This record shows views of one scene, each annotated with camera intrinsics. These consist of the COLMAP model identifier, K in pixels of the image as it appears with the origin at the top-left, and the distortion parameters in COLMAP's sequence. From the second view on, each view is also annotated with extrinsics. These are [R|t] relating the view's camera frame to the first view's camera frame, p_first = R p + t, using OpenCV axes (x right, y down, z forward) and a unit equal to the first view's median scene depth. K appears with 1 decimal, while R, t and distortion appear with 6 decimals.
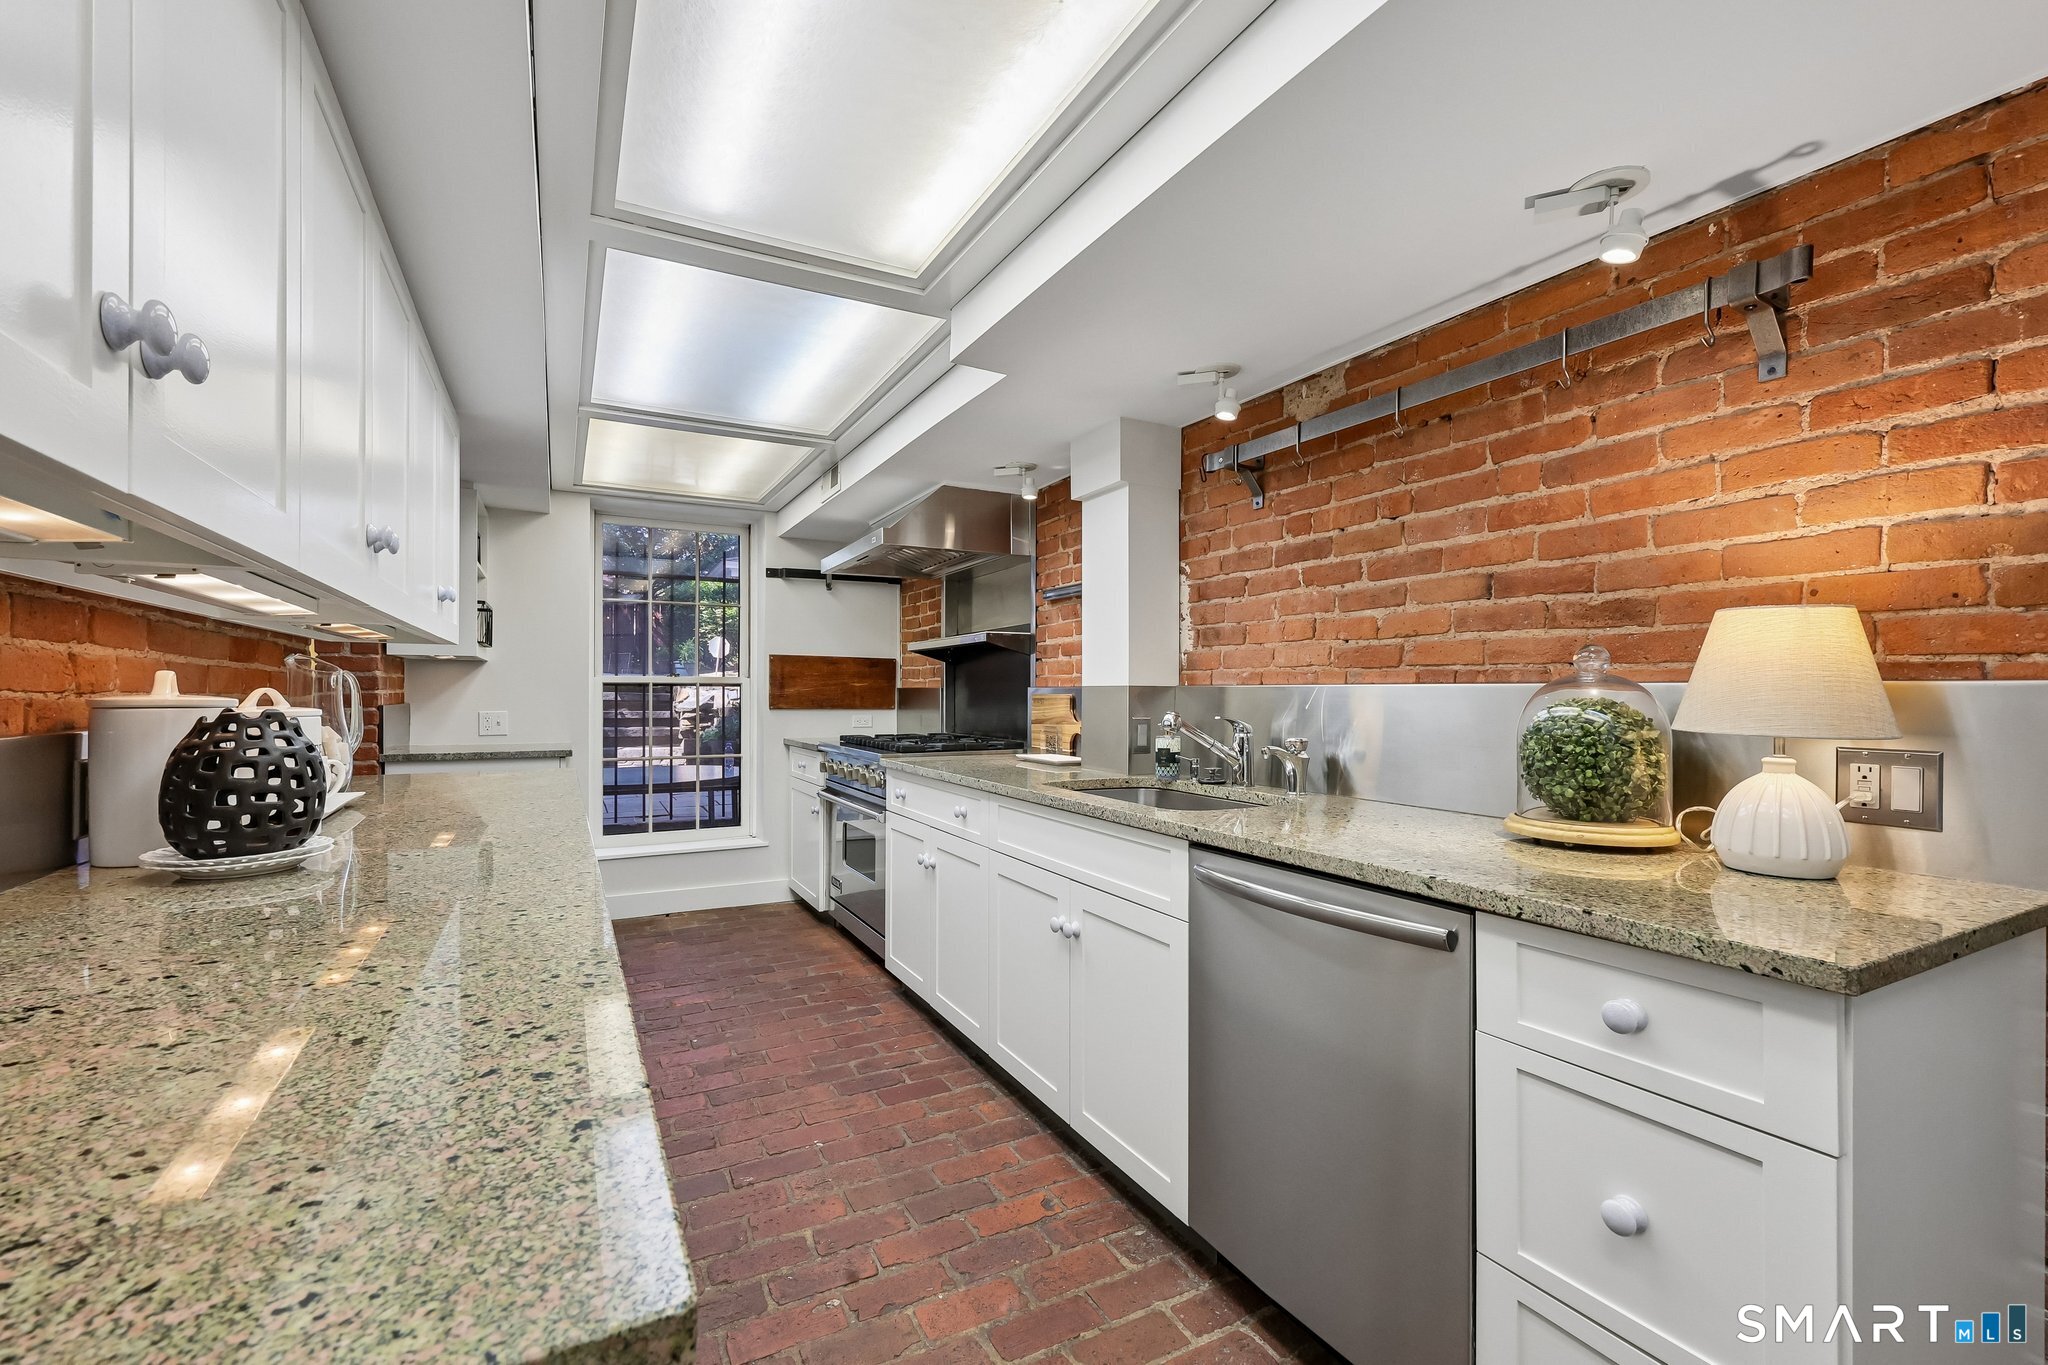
lens RADIAL K [[838.5, 0, 1028.4], [0, 838.5, 684.8], [0, 0, 1]] dist [0.000170, -0.000332]
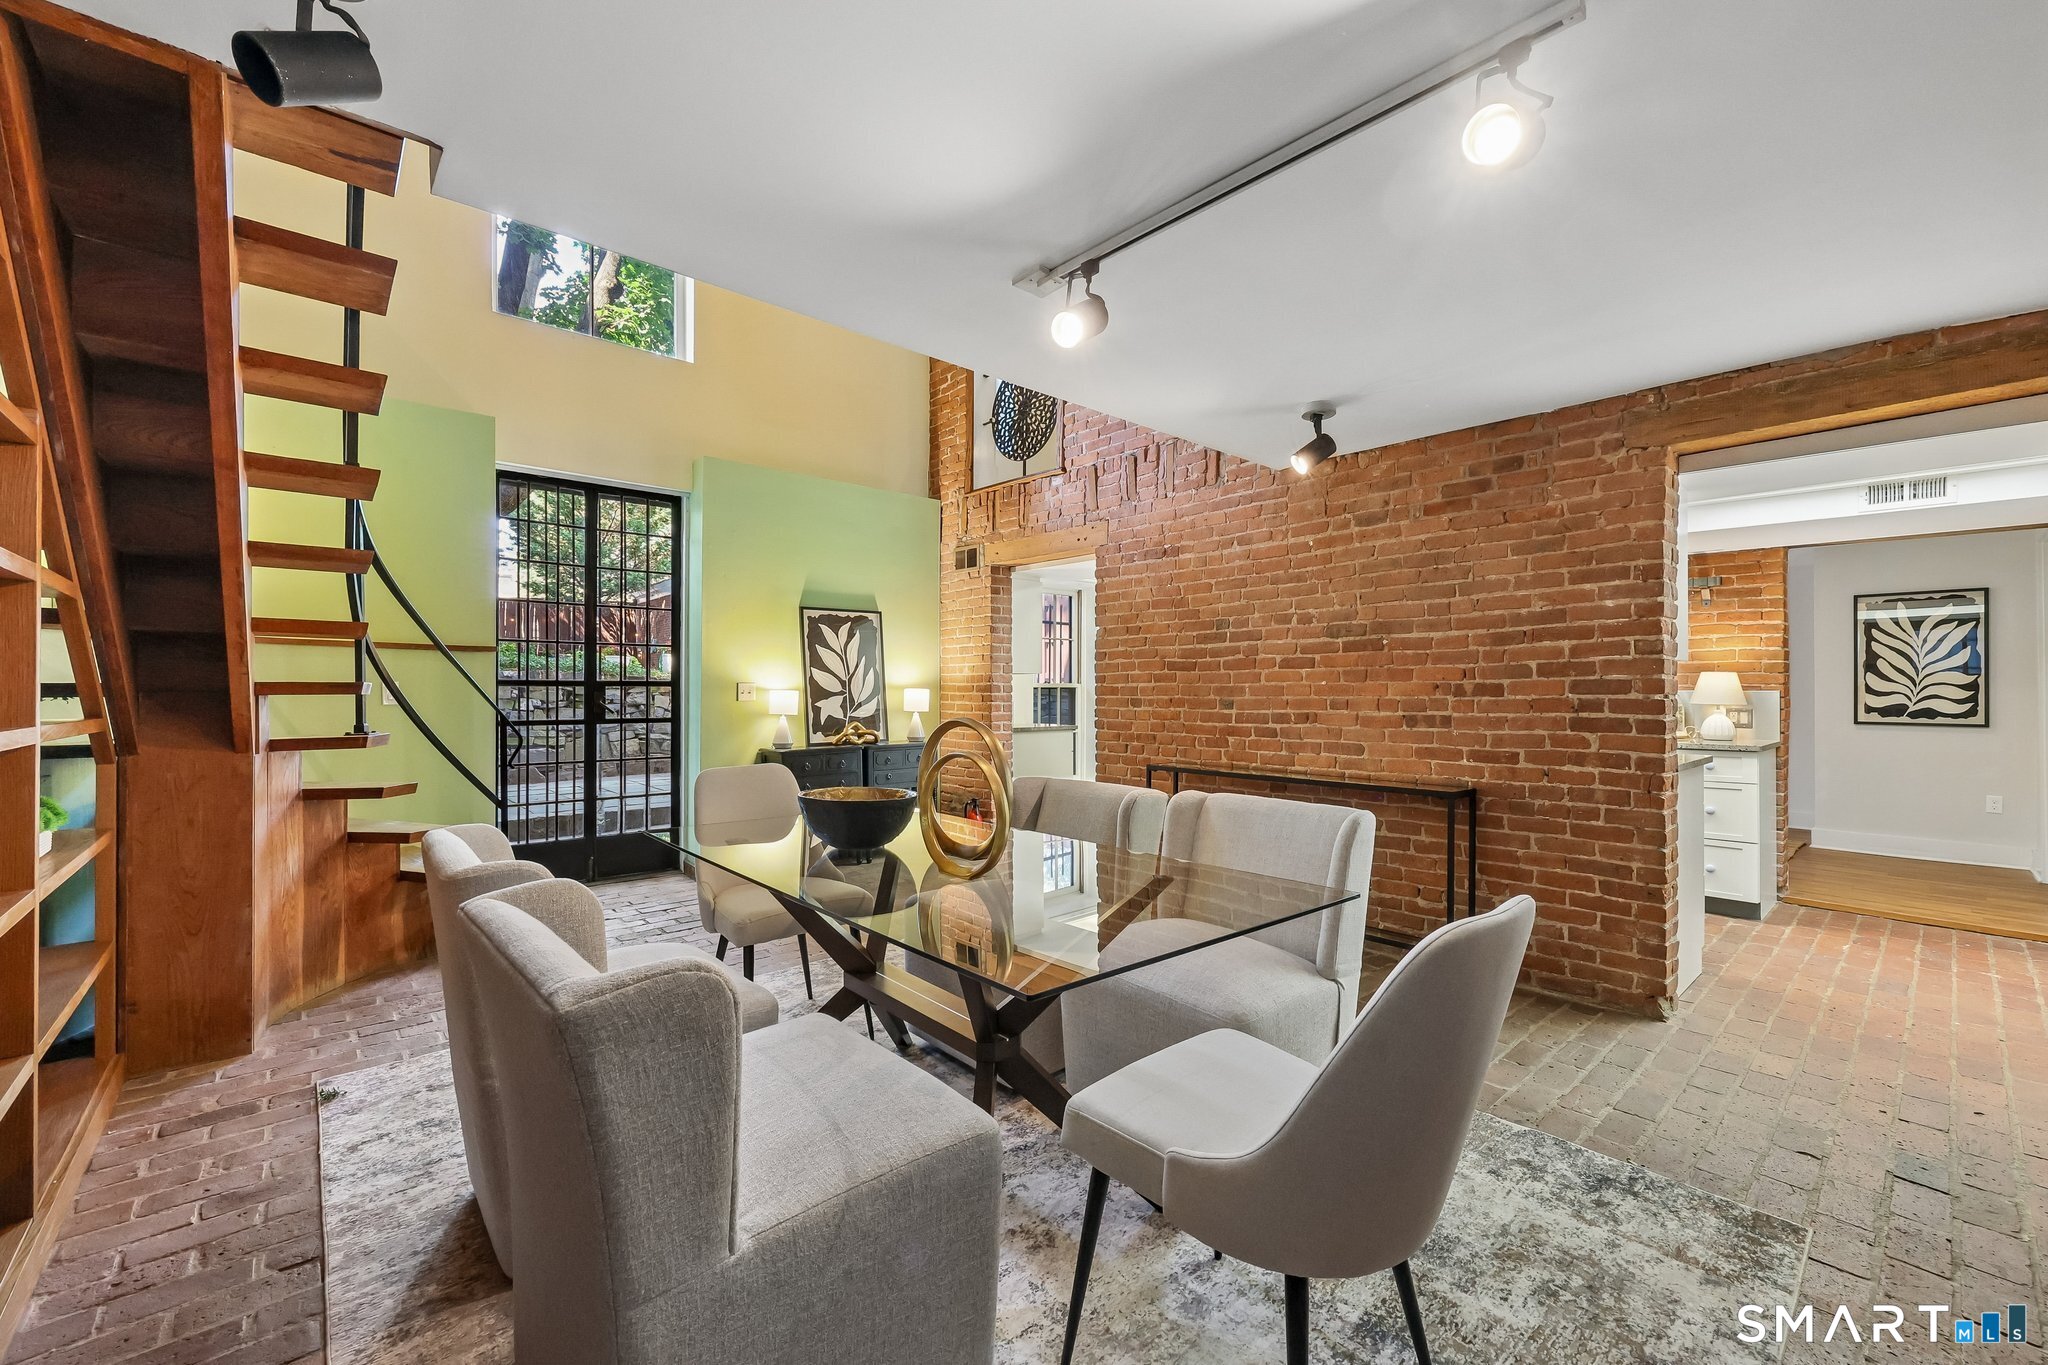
lens RADIAL K [[838.5, 0, 1025.3], [0, 838.5, 680.8], [0, 0, 1]] dist [0.000170, -0.000332]
pose [[0.969118, -0.005621, 0.246534, -3.187394], [0.006762, 0.999970, -0.003783, -0.060510], [-0.246505, 0.005334, 0.969127, -1.979746]]
